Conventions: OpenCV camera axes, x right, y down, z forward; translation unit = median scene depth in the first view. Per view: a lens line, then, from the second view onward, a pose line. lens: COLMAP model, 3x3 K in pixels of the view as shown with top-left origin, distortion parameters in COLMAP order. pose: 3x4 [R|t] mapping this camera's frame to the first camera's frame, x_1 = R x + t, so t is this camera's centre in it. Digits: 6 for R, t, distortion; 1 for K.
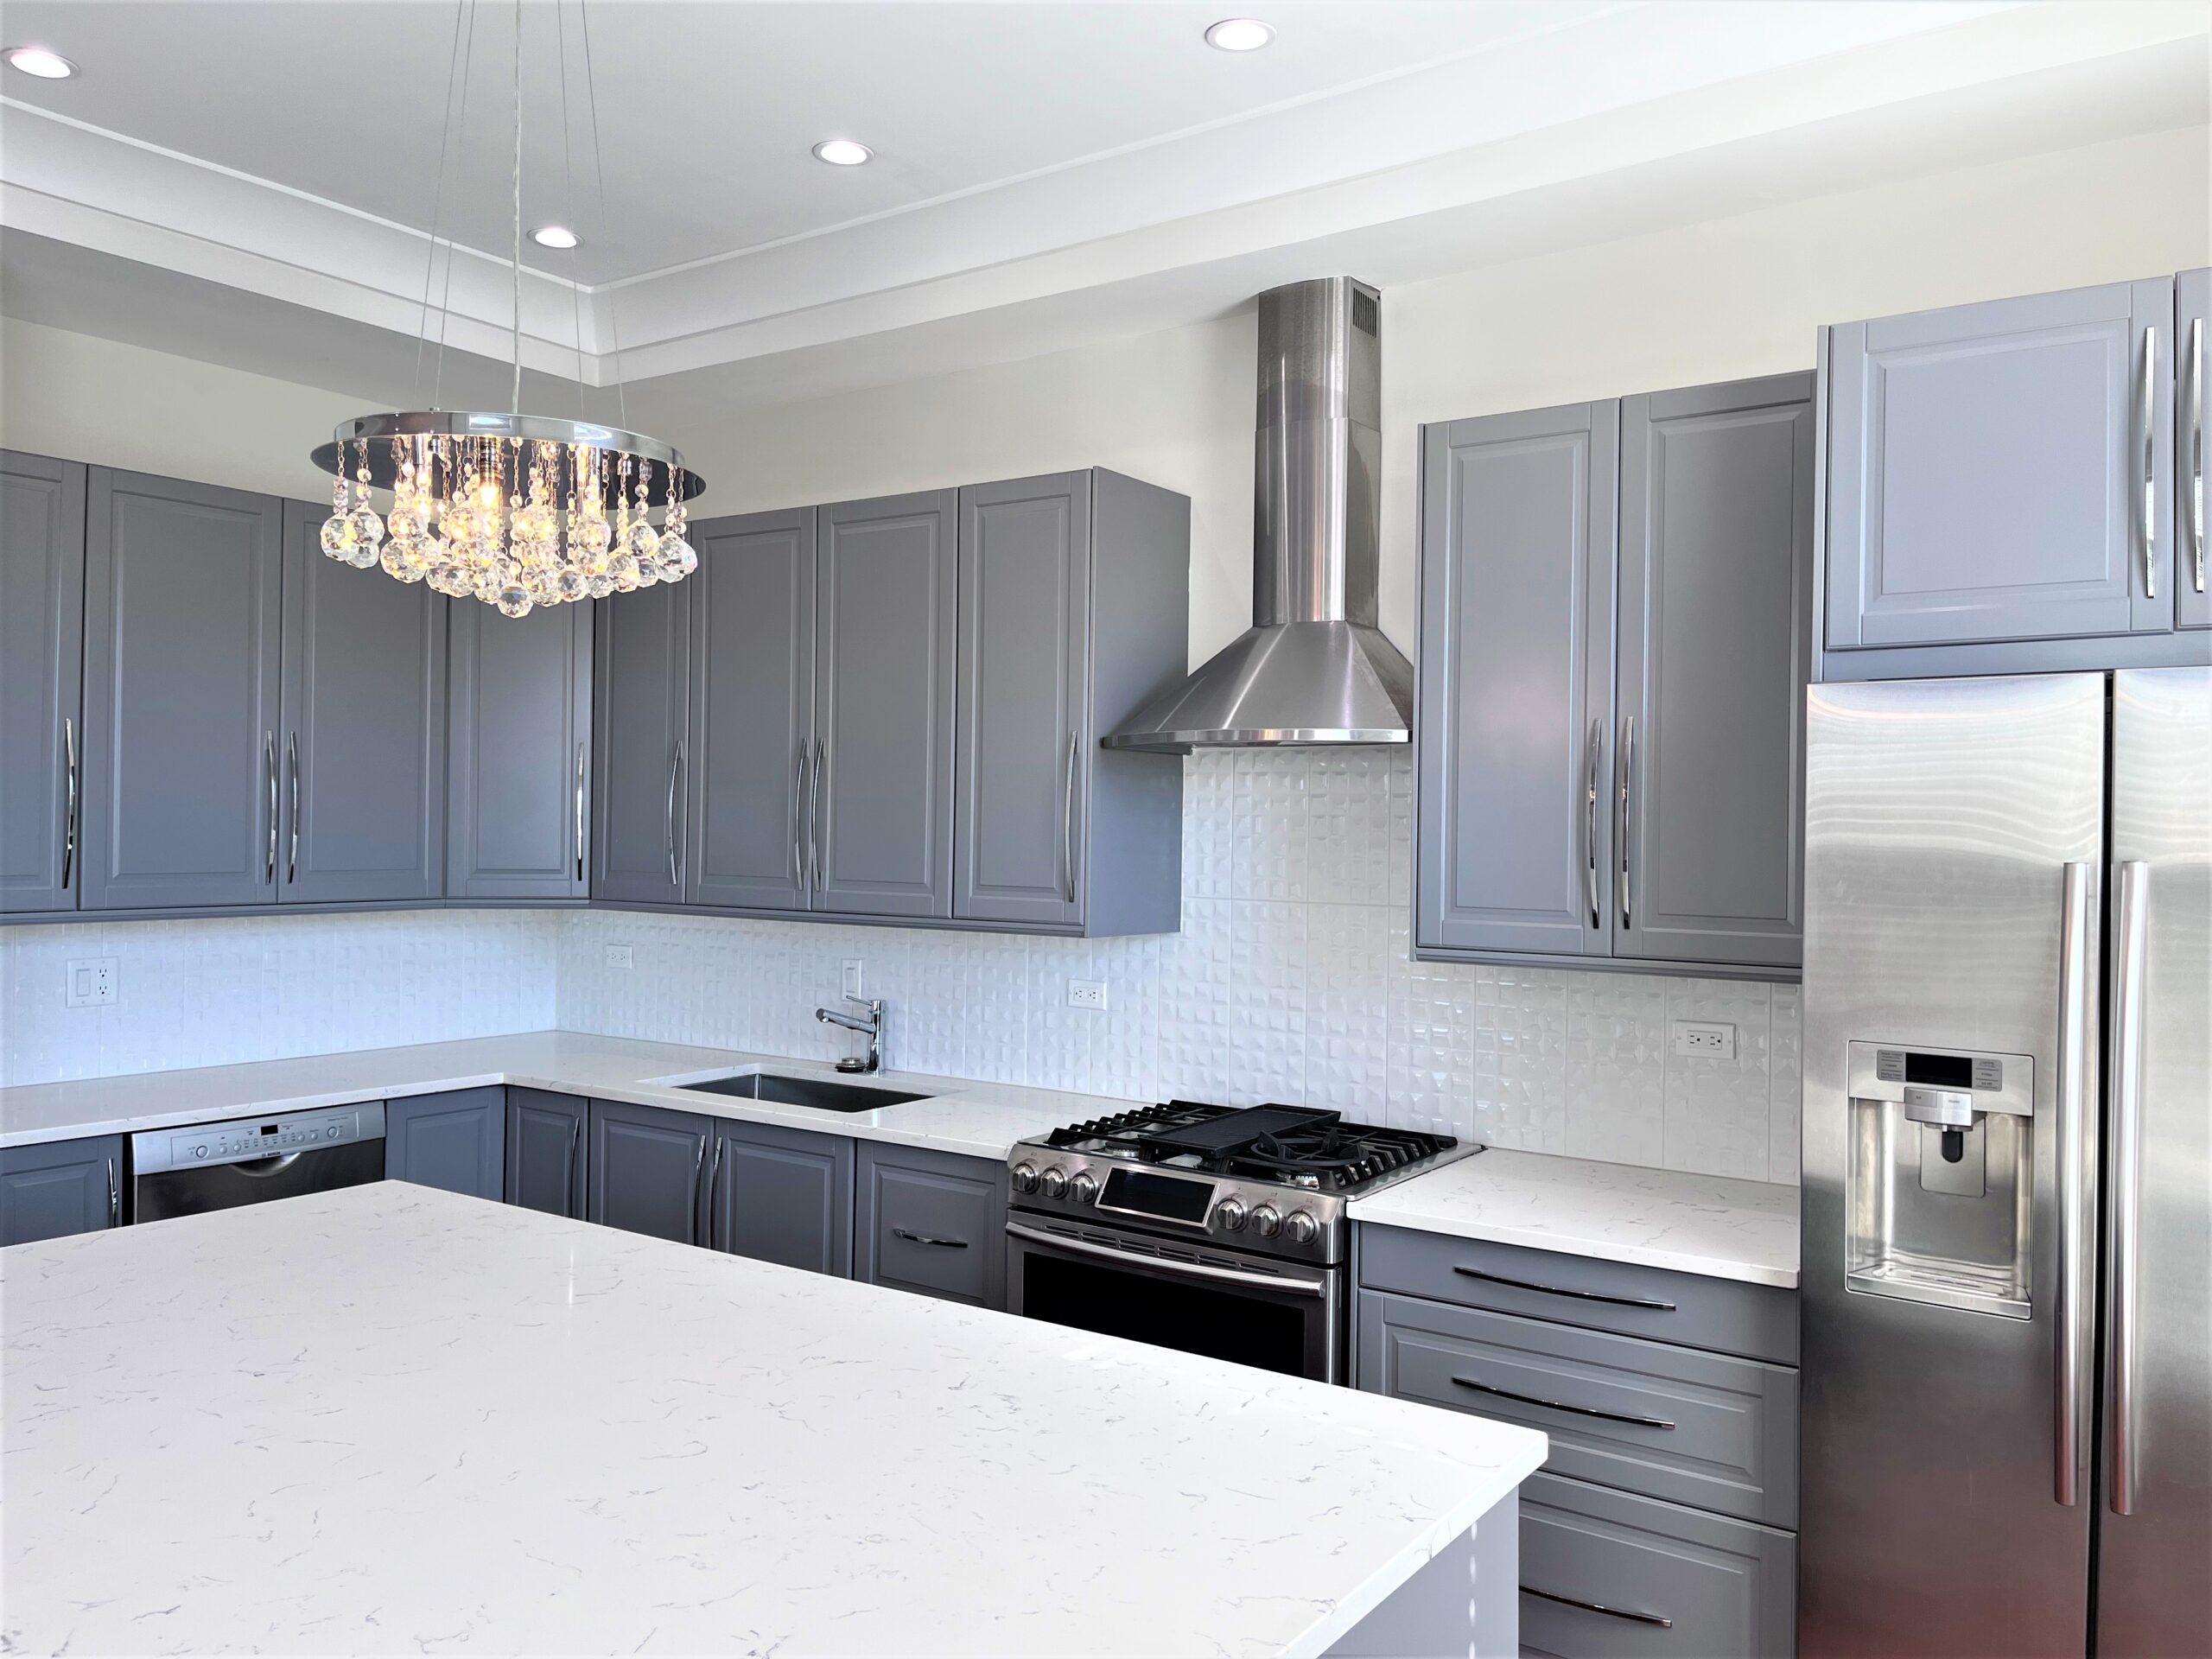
lens RADIAL K [[1689.0, 0, 1106.0], [0, 1689.0, 829.5], [0, 0, 1]] dist [0.108361, -0.160884]
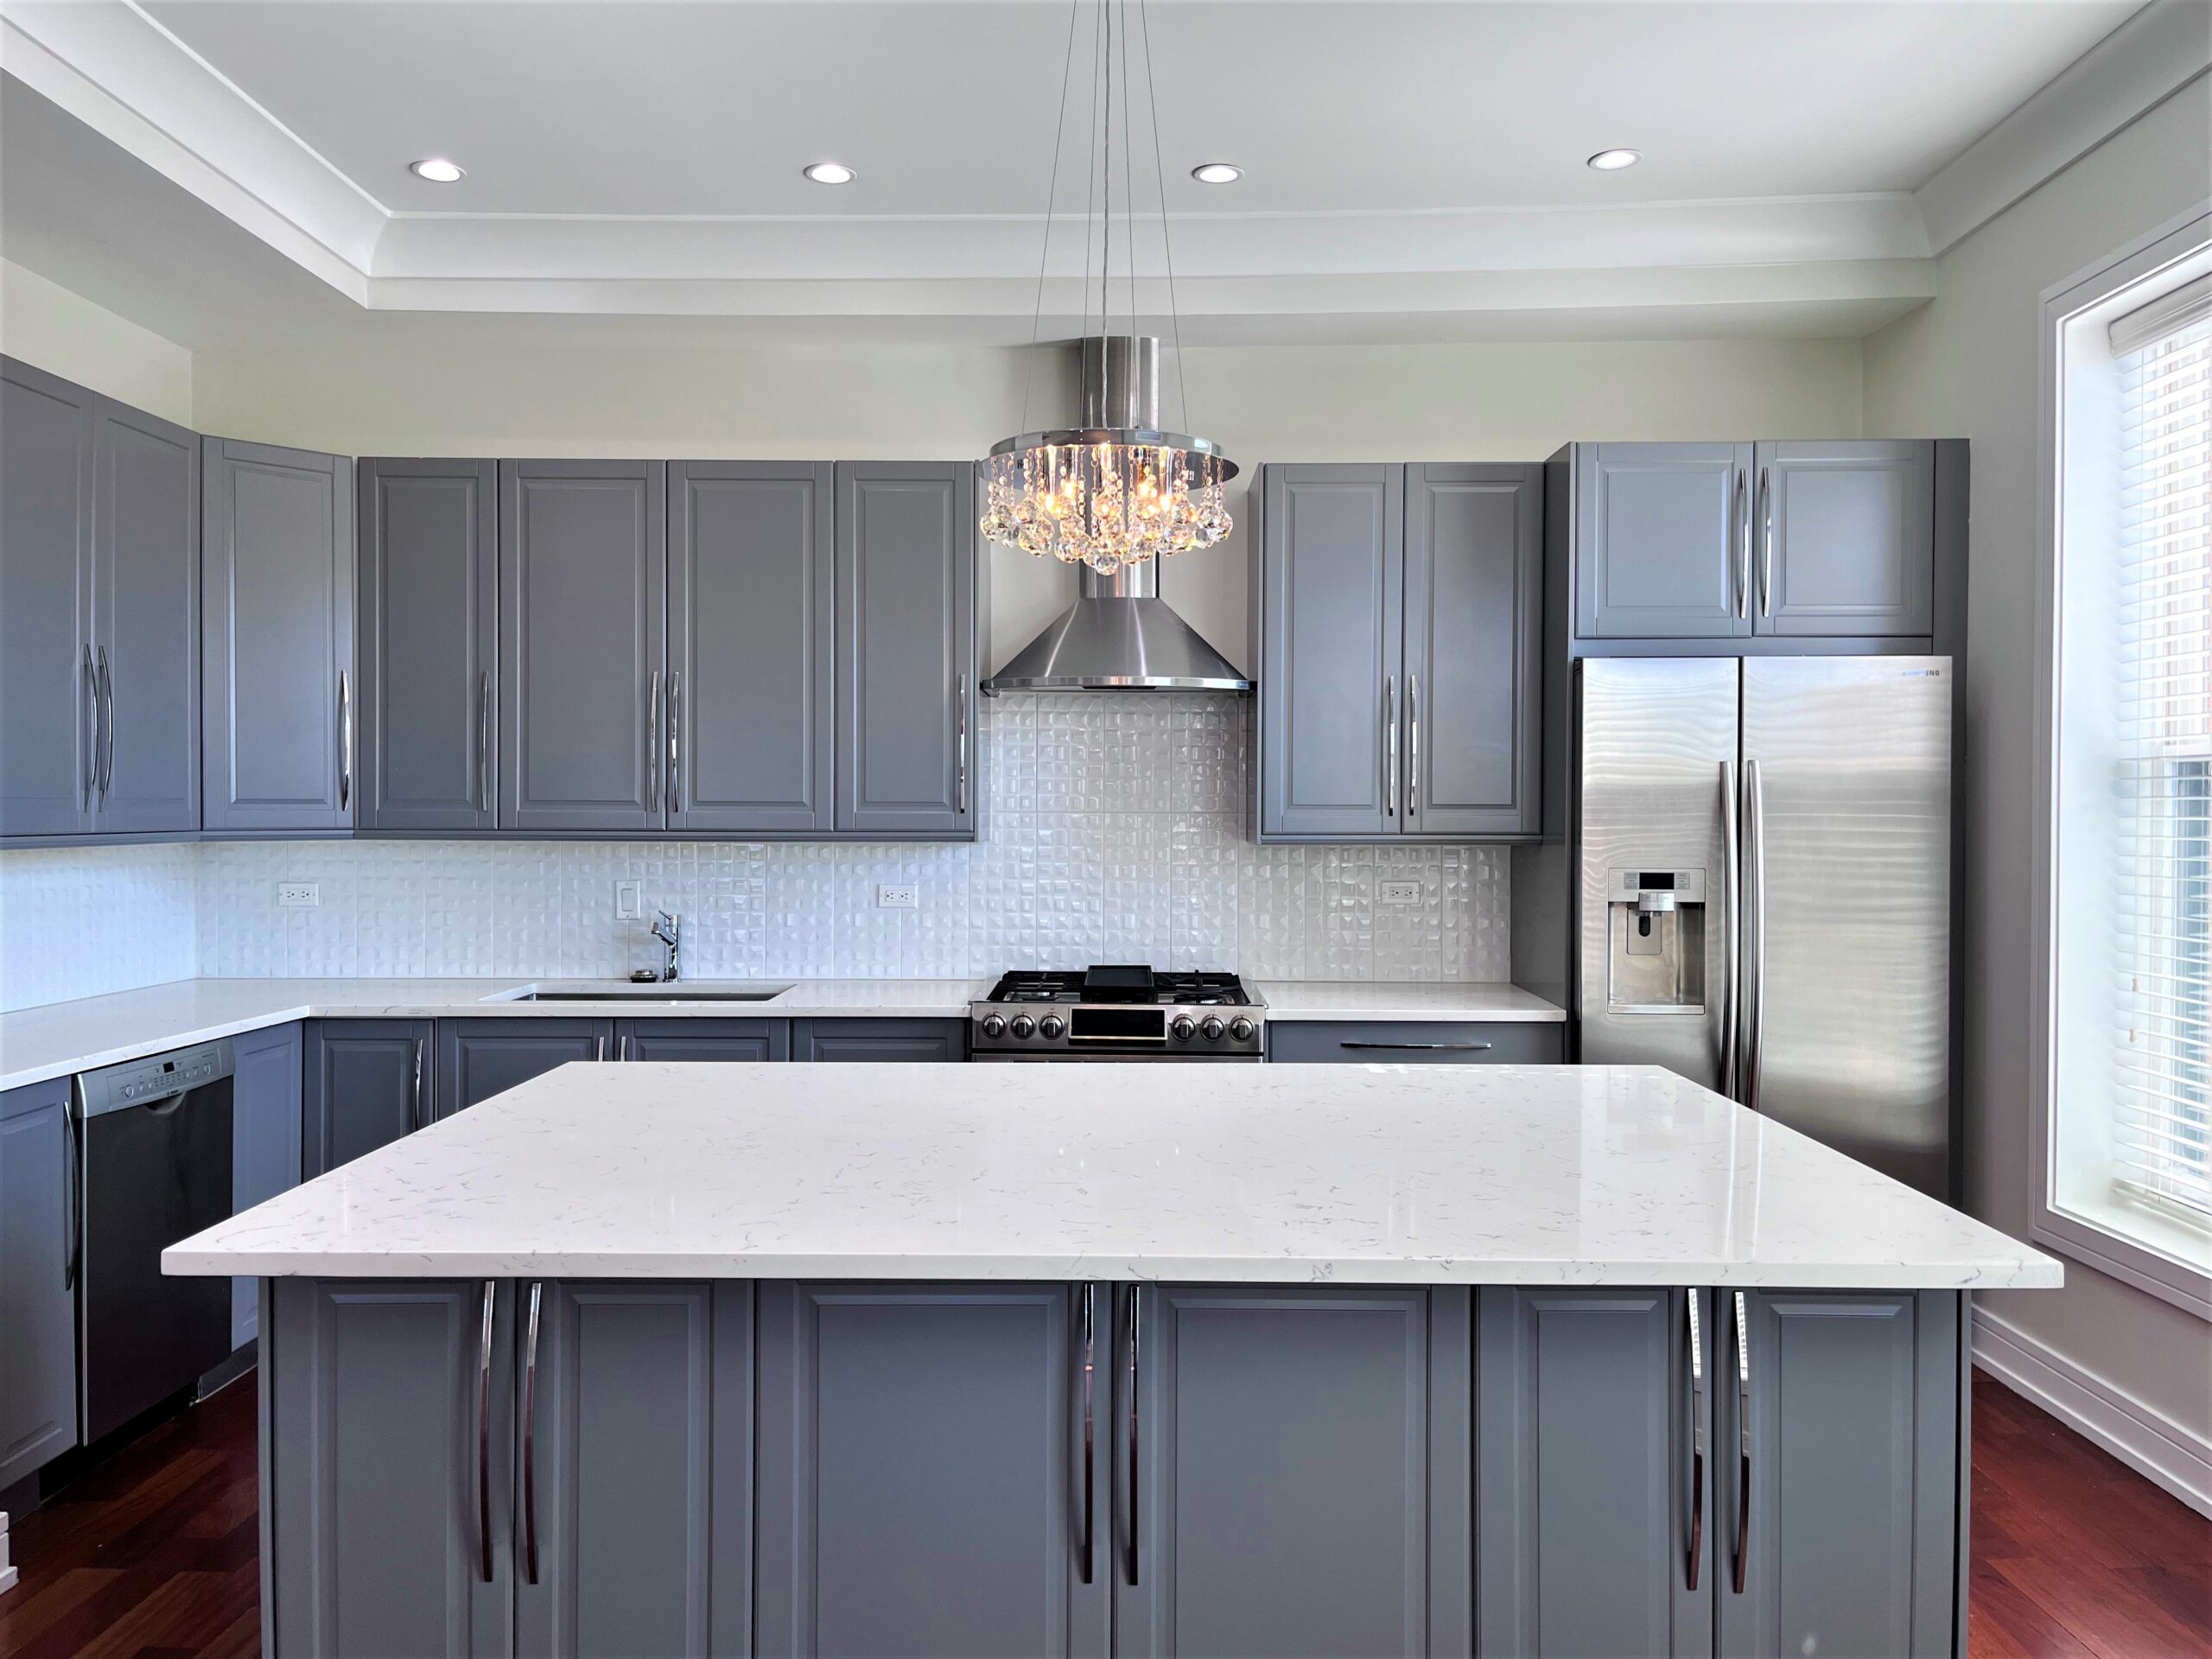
lens RADIAL K [[1689.0, 0, 1106.0], [0, 1689.0, 829.5], [0, 0, 1]] dist [0.108361, -0.160884]
pose [[0.822202, -0.018199, 0.568904, -0.596760], [0.008384, 0.999768, 0.019865, 0.029460], [-0.569133, -0.011563, 0.822164, -0.069499]]
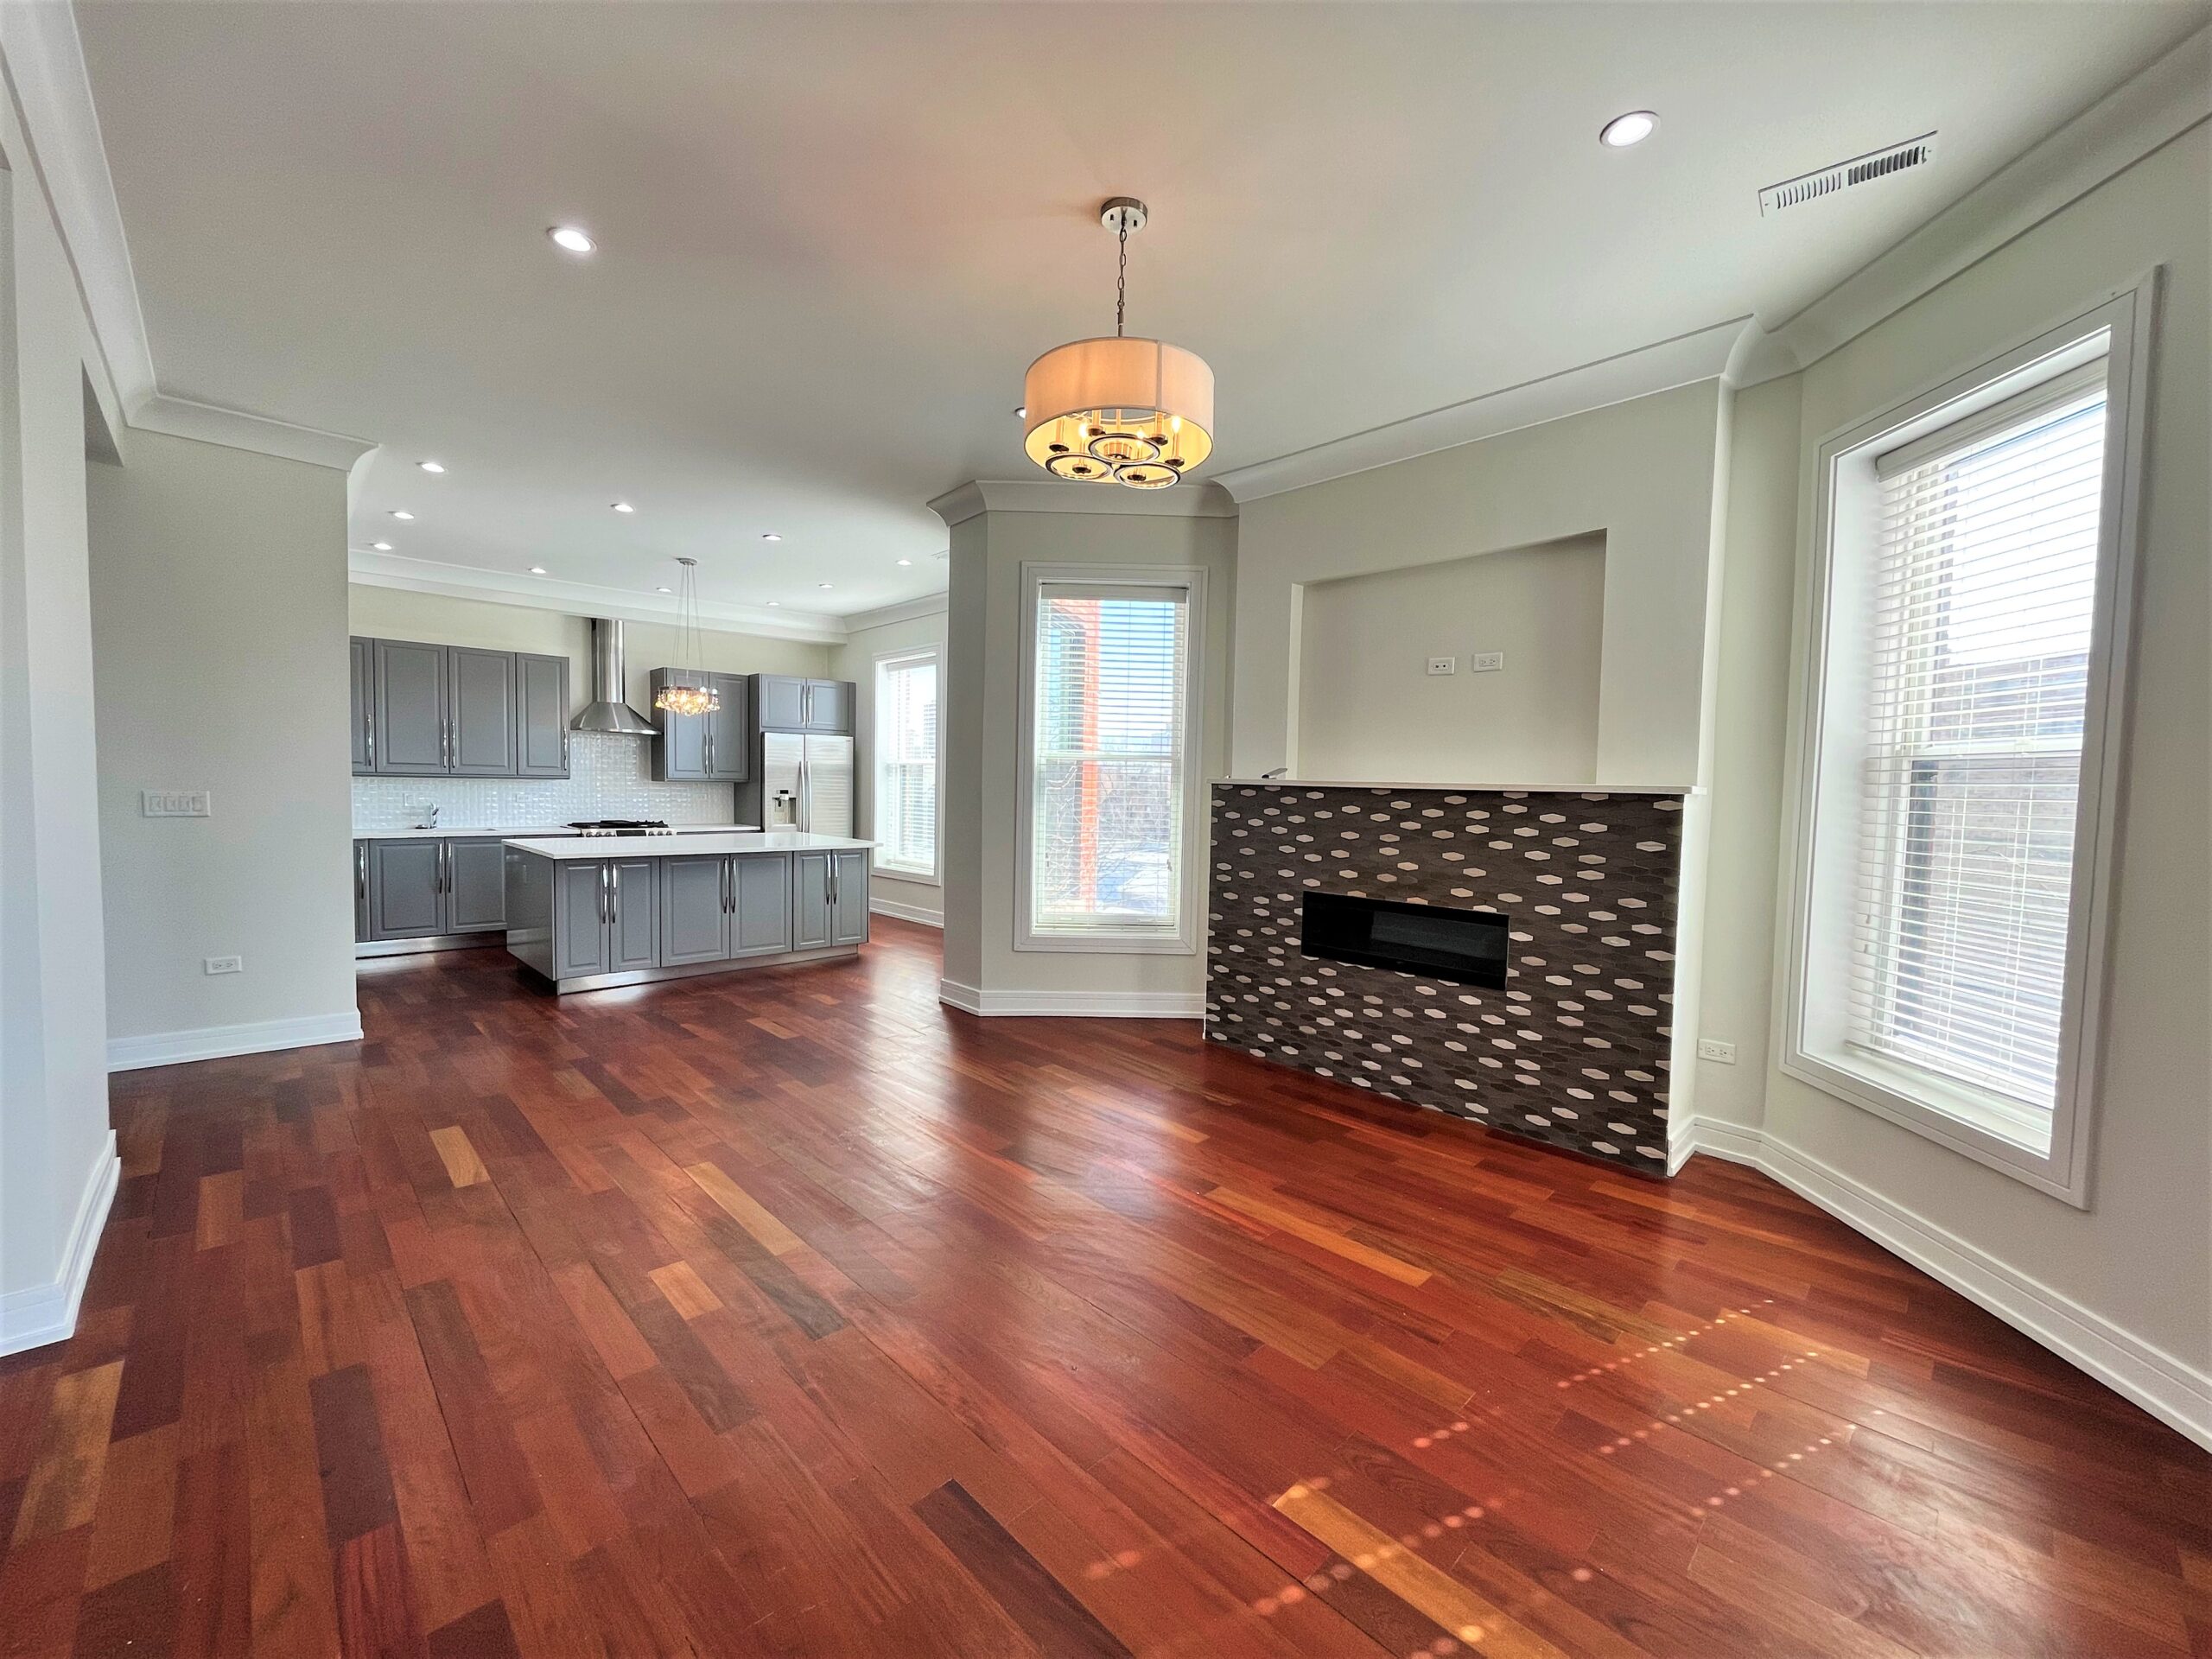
lens RADIAL K [[889.3, 0, 1106.0], [0, 889.3, 829.5], [0, 0, 1]] dist [-0.013012, -0.000026]
pose [[0.184330, -0.060373, 0.981008, -1.660697], [-0.016436, 0.997783, 0.064494, 0.025359], [-0.982727, -0.028012, 0.182929, -0.541037]]
